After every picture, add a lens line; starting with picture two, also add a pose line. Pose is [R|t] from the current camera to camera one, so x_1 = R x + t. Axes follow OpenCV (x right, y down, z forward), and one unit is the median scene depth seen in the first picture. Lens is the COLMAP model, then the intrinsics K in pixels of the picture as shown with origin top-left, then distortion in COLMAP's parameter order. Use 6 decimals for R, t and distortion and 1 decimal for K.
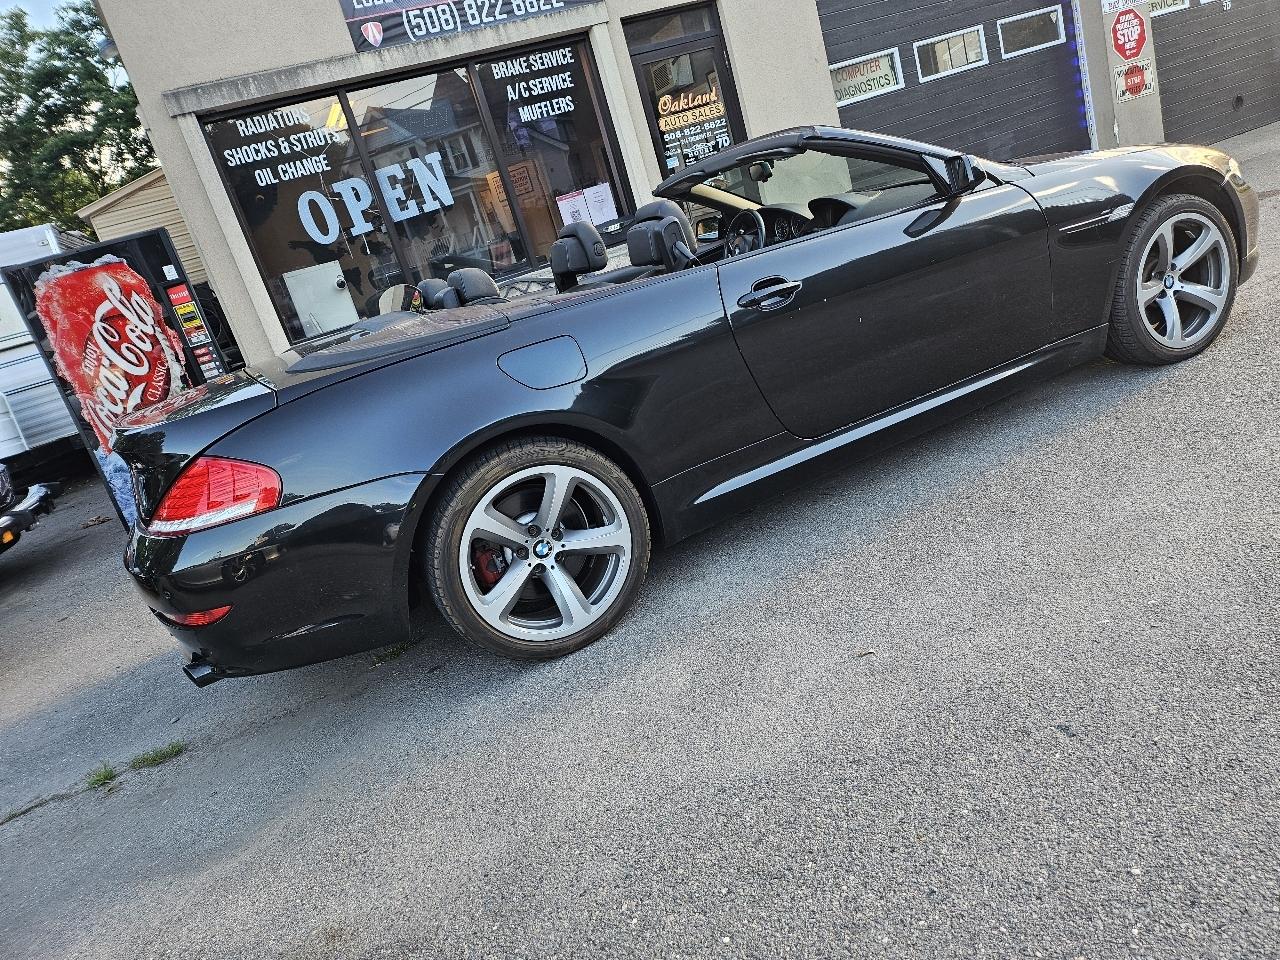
lens RADIAL K [[901.9, 0, 640.0], [0, 901.9, 480.0], [0, 0, 1]] dist [0.072994, -0.077900]
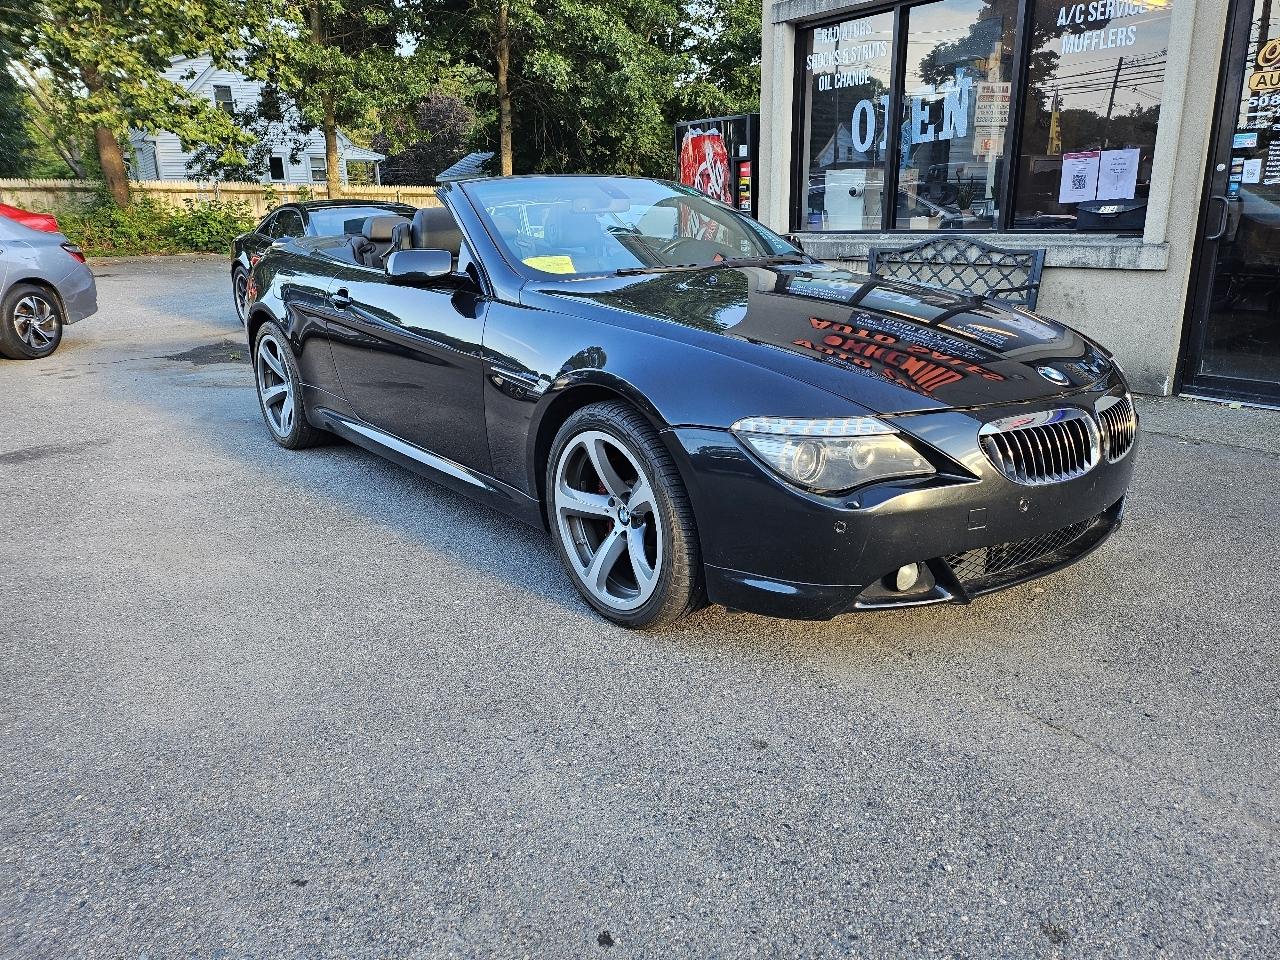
lens RADIAL K [[901.9, 0, 640.0], [0, 901.9, 480.0], [0, 0, 1]] dist [0.072994, -0.077900]
pose [[0.239677, 0.525780, -0.816156, 0.680321], [-0.322688, 0.836007, 0.443807, -0.332071], [0.915657, 0.156993, 0.370035, 0.431198]]
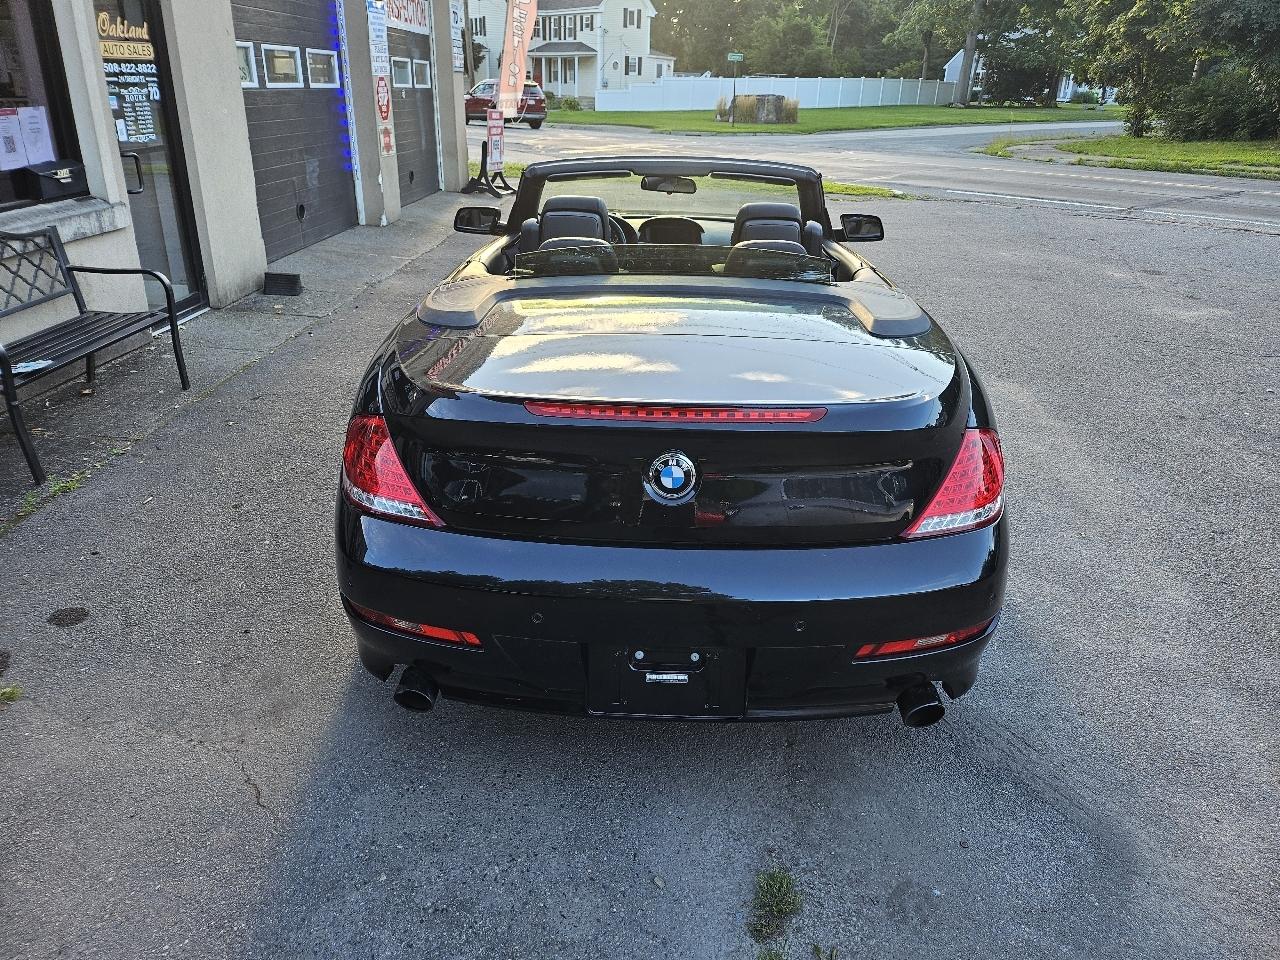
lens RADIAL K [[918.7, 0, 640.5], [0, 918.7, 470.5], [0, 0, 1]] dist [0.060193, -0.072645]
pose [[0.422862, -0.071310, 0.903384, -0.543131], [0.123395, 0.992145, 0.020557, -0.017019], [-0.897753, 0.102781, 0.428340, 0.359418]]
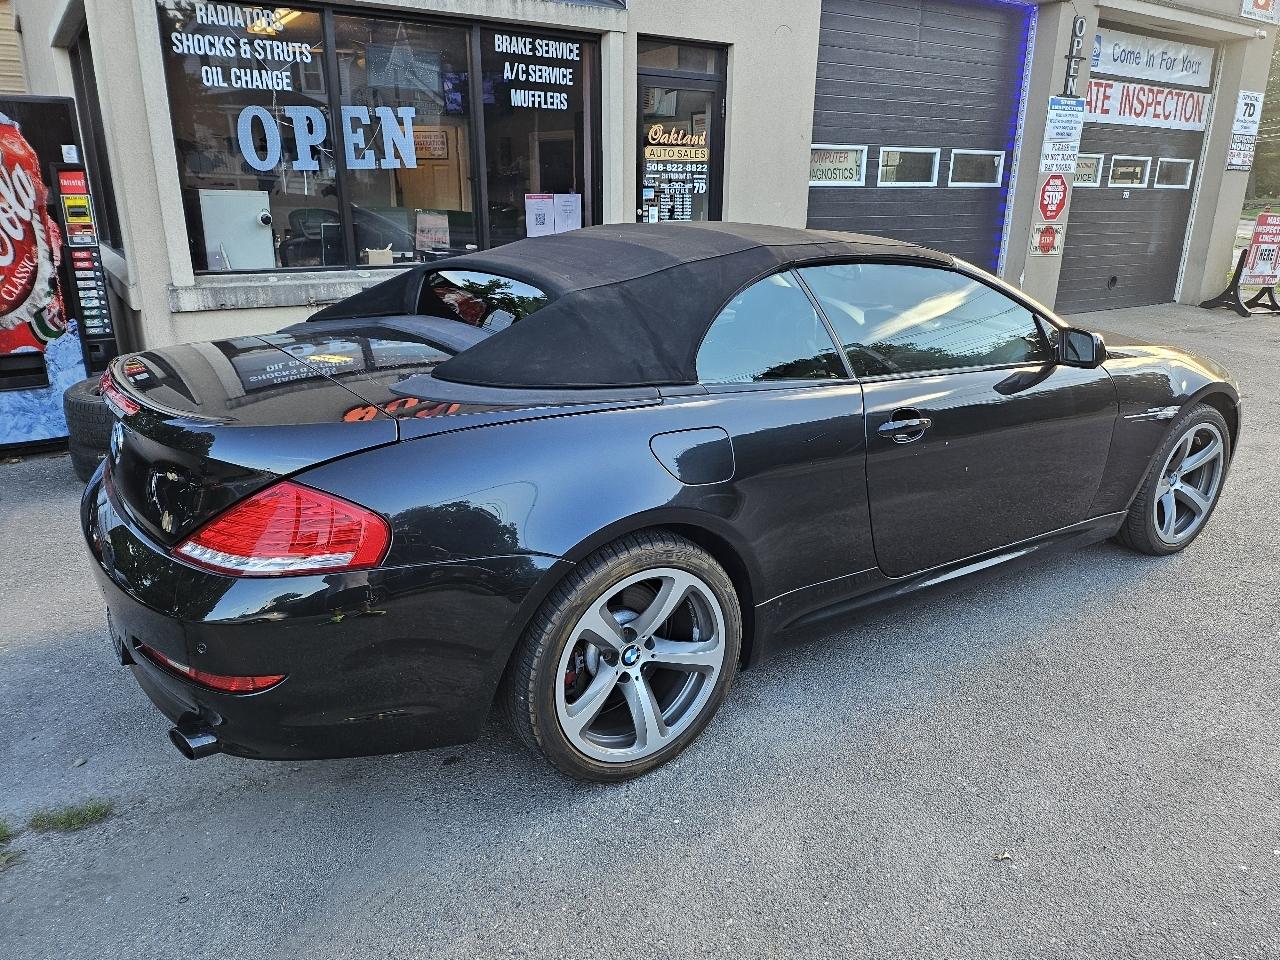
lens RADIAL K [[917.8, 0, 639.1], [0, 917.8, 480.5], [0, 0, 1]] dist [0.066145, -0.079408]
pose [[0.945948, 0.222028, 0.236401, -0.151033], [-0.221292, 0.974746, -0.029995, -0.027584], [-0.237091, -0.023940, 0.971193, 0.060885]]
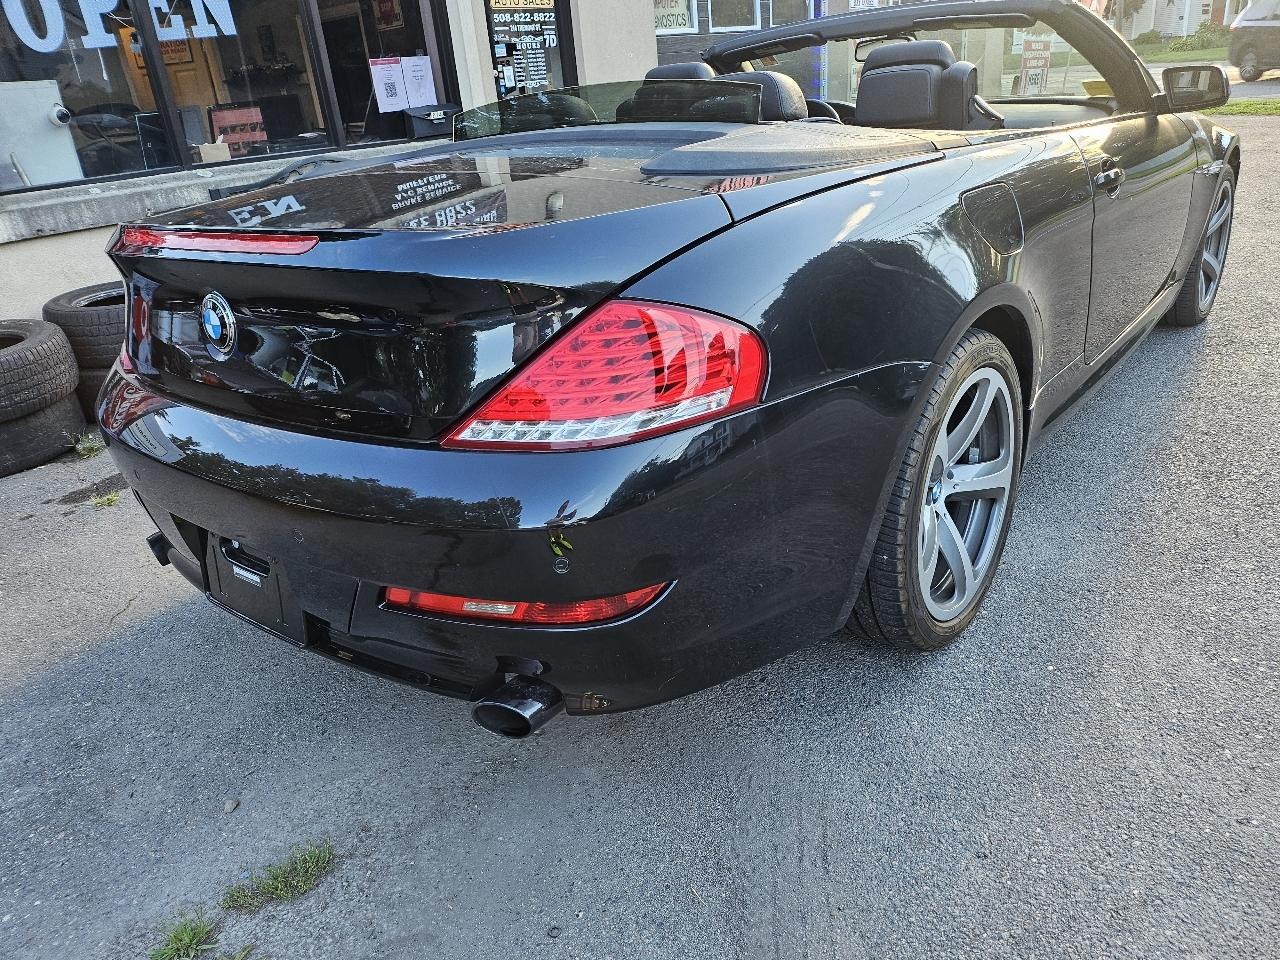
lens RADIAL K [[912.1, 0, 619.0], [0, 912.1, 493.6], [0, 0, 1]] dist [0.074201, -0.092569]
pose [[0.886548, 0.007545, 0.462574, -0.284035], [-0.025201, 0.999170, 0.032001, 0.027255], [-0.461949, -0.040027, 0.886003, 0.210360]]
